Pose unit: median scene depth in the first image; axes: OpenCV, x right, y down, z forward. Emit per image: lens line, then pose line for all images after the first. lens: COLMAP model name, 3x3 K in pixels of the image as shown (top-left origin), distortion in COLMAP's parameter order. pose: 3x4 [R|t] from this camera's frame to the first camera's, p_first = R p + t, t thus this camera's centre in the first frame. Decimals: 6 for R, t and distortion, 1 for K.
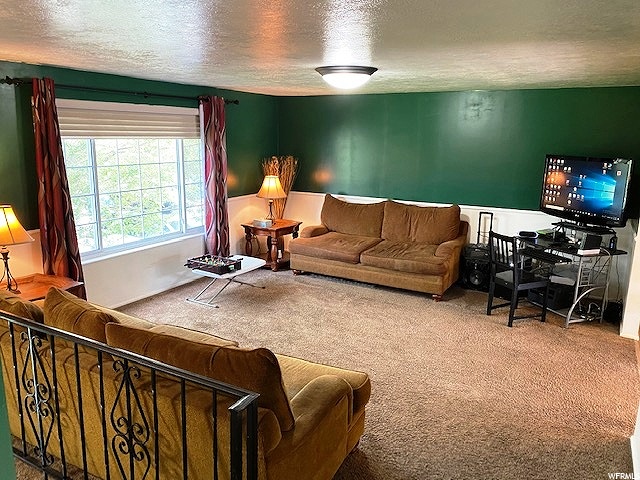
lens RADIAL K [[483.8, 0, 320.0], [0, 483.8, 240.0], [0, 0, 1]] dist [-0.000769, -0.000805]
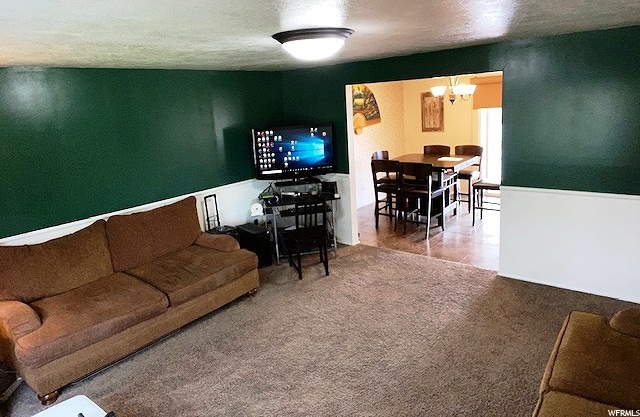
lens RADIAL K [[432.0, 0, 321.0], [0, 432.0, 184.0], [0, 0, 1]] dist [0.003805, 0.000509]
pose [[0.151588, -0.223543, 0.962834, -0.512761], [0.267791, 0.946949, 0.177694, -0.199557], [-0.951477, 0.230902, 0.203409, 0.711013]]
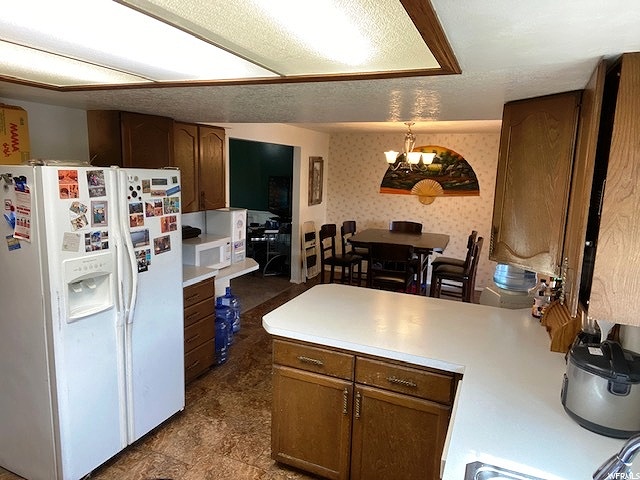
lens RADIAL K [[432.8, 0, 320.0], [0, 432.8, 240.0], [0, 0, 1]] dist [0.021810, 0.000352]
pose [[0.994541, -0.000199, 0.104348, 0.522630], [0.005030, 0.998927, -0.046035, 0.120250], [-0.104227, 0.046308, 0.993475, -0.470684]]
